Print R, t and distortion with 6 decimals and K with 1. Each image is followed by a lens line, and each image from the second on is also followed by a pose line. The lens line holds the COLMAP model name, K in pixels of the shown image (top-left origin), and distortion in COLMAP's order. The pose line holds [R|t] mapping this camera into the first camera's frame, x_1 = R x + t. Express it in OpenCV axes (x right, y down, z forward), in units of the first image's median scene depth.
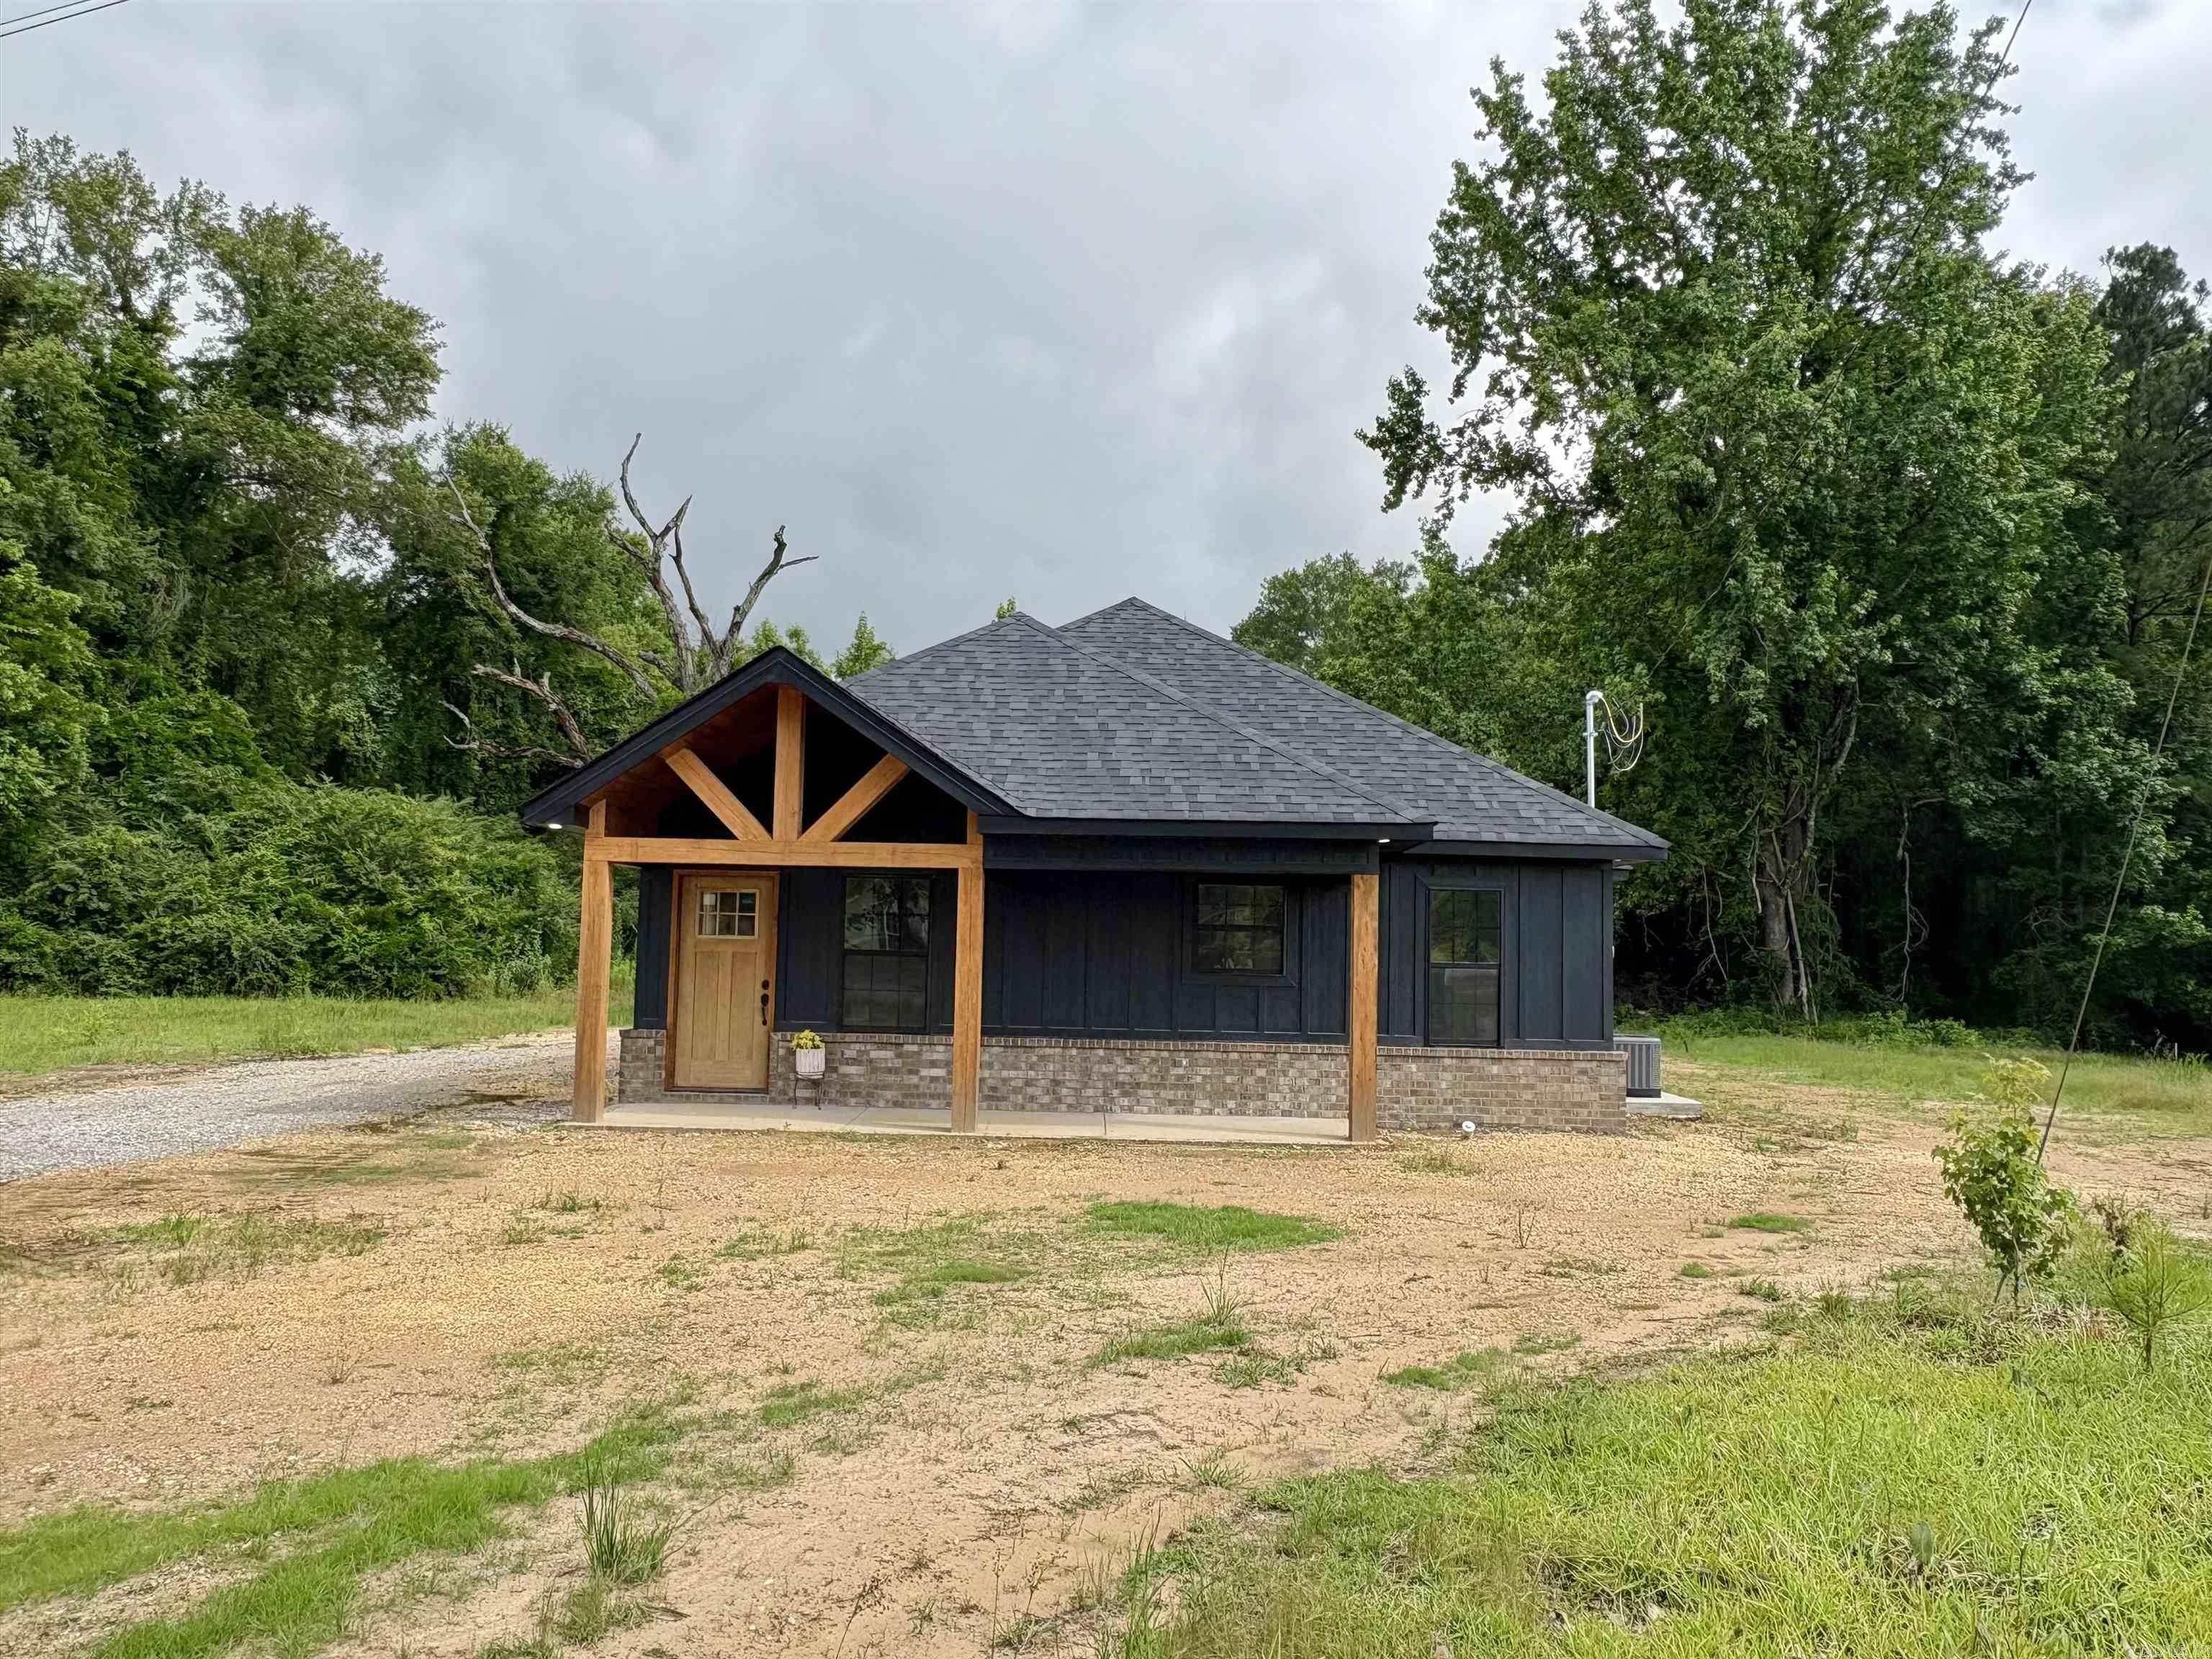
lens RADIAL K [[1518.5, 0, 1107.7], [0, 1518.5, 829.3], [0, 0, 1]] dist [0.023570, -0.022222]
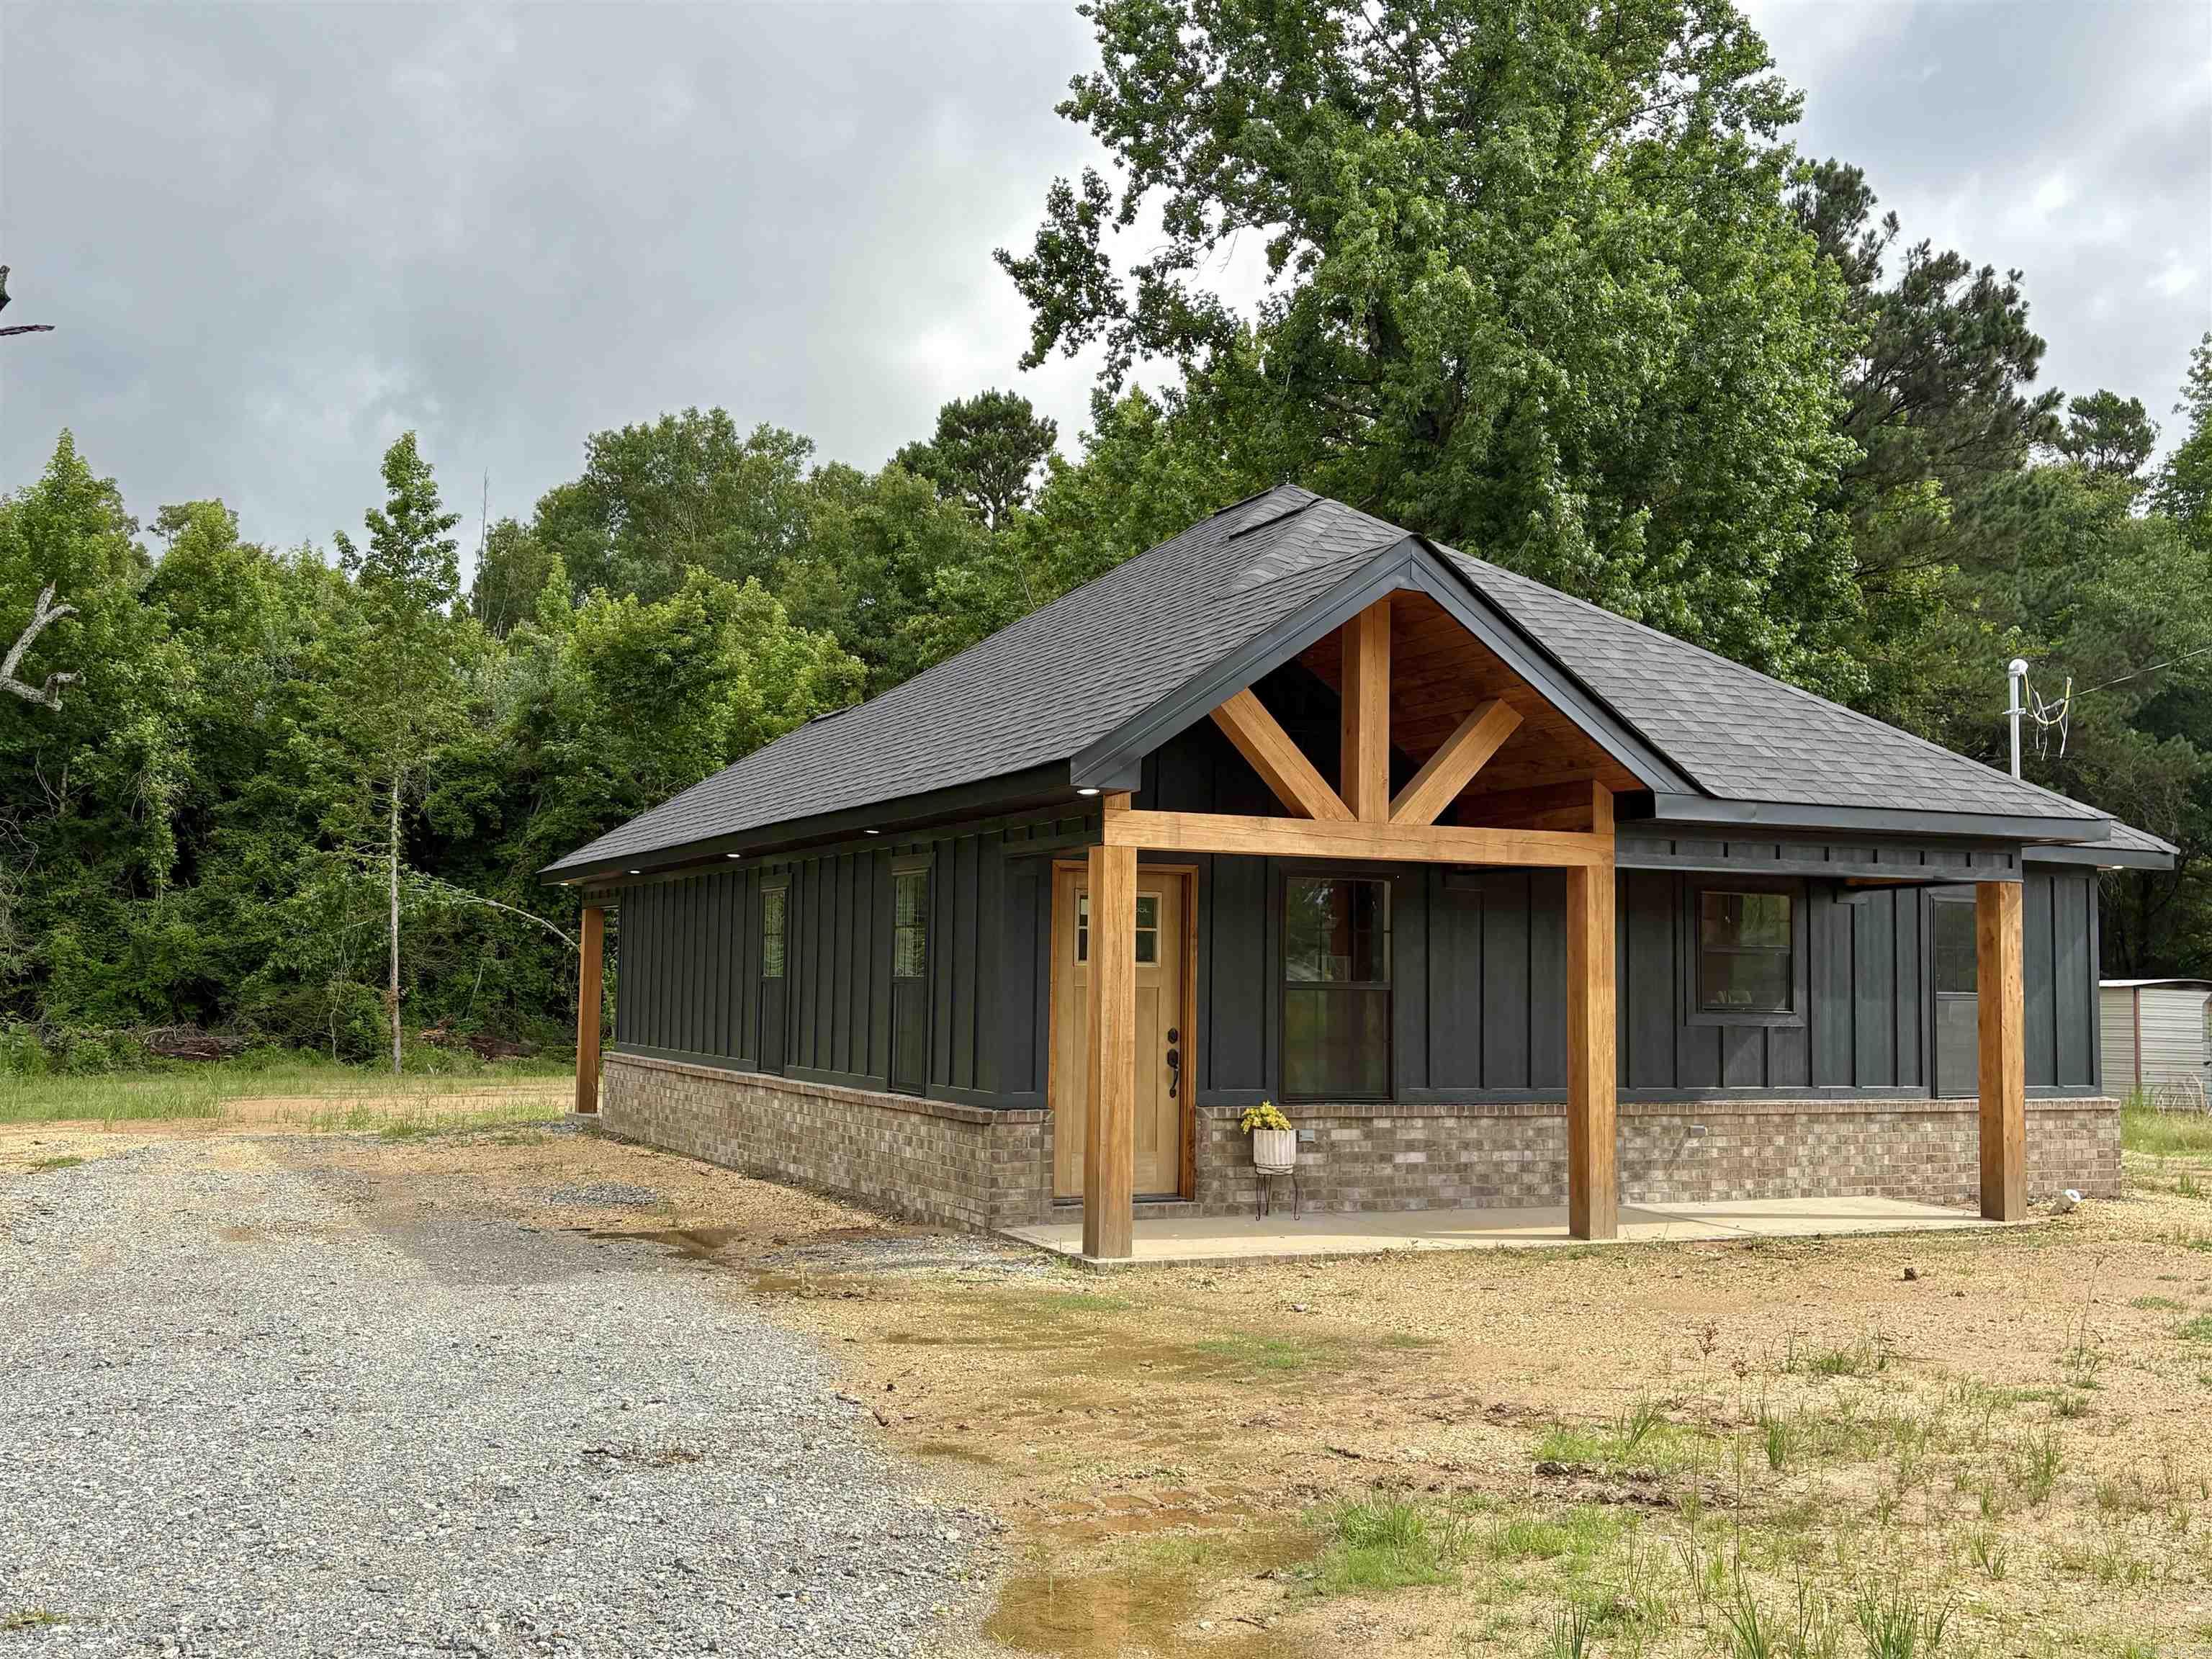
lens RADIAL K [[2159.2, 0, 1063.1], [0, 2159.2, 836.8], [0, 0, 1]] dist [0.117344, -0.278965]
pose [[0.900409, 0.020505, 0.434561, -0.683086], [-0.026594, 0.999615, 0.007935, 0.009168], [-0.434230, -0.018702, 0.900608, 0.175057]]
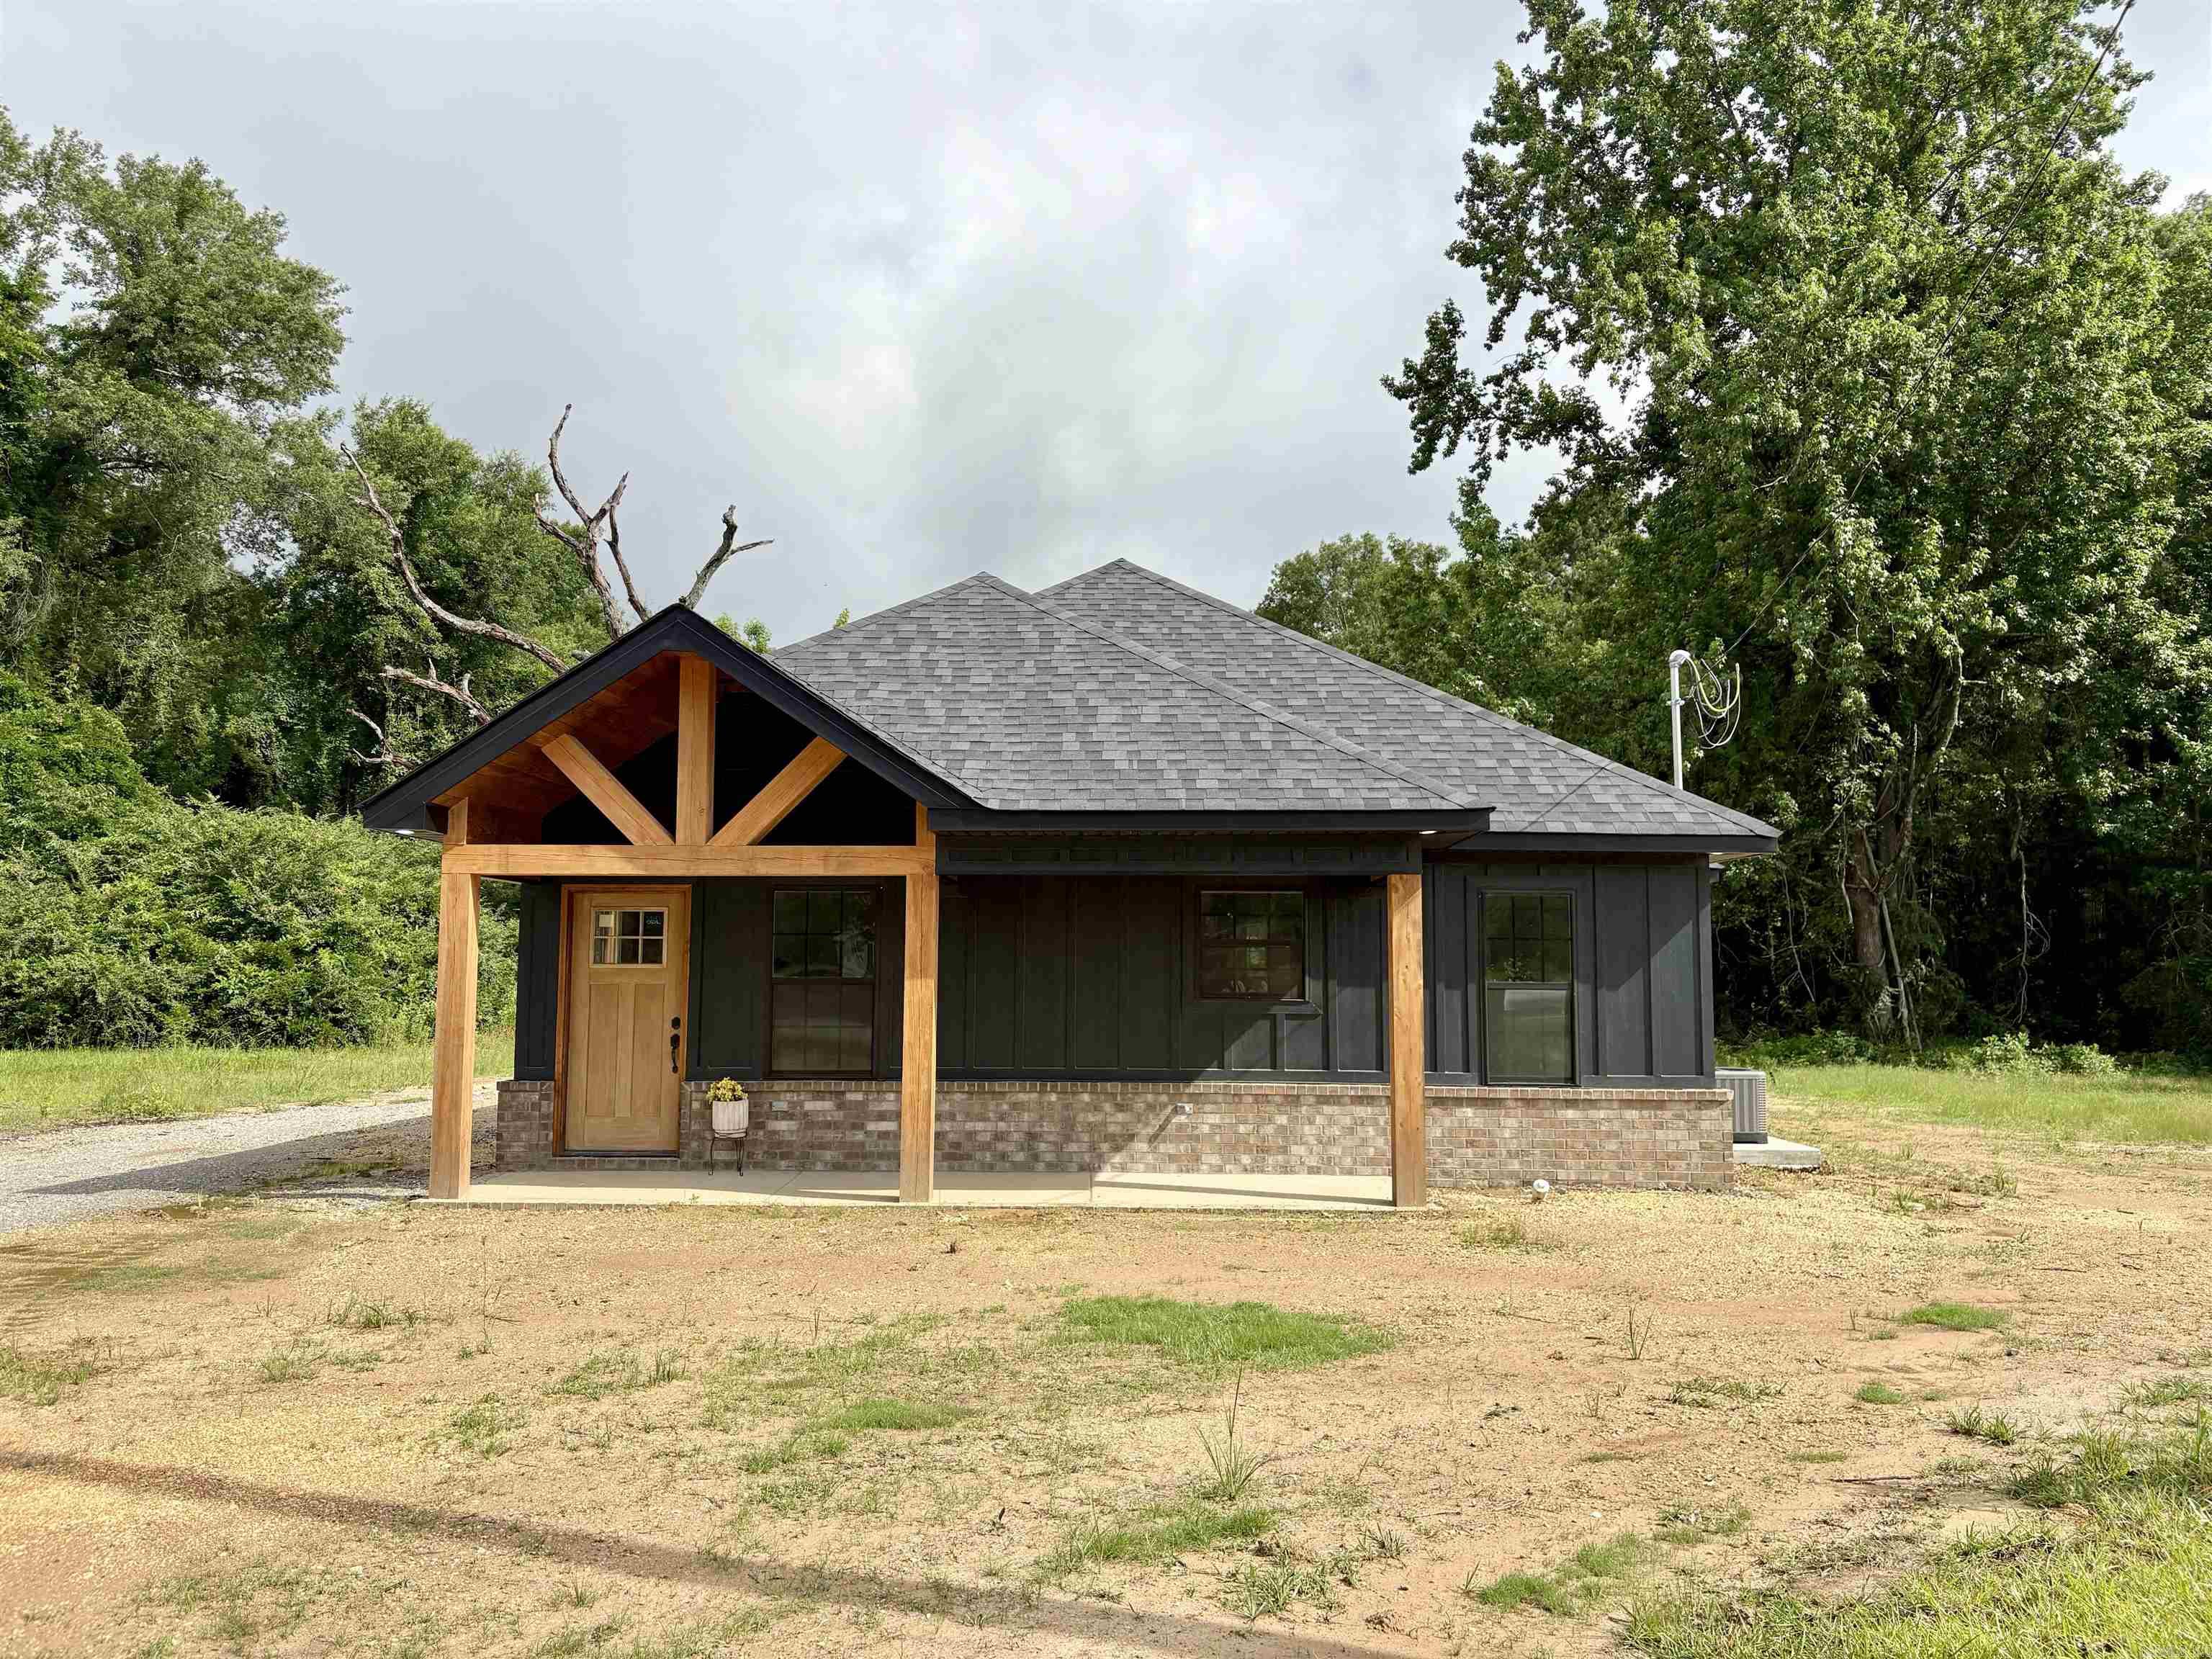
lens RADIAL K [[1648.0, 0, 1100.9], [0, 1648.0, 831.2], [0, 0, 1]] dist [0.122921, -0.171521]
pose [[0.999844, -0.016737, -0.005663, 0.010909], [0.016681, 0.999813, -0.009797, 0.011196], [0.005826, 0.009701, 0.999936, 0.103317]]
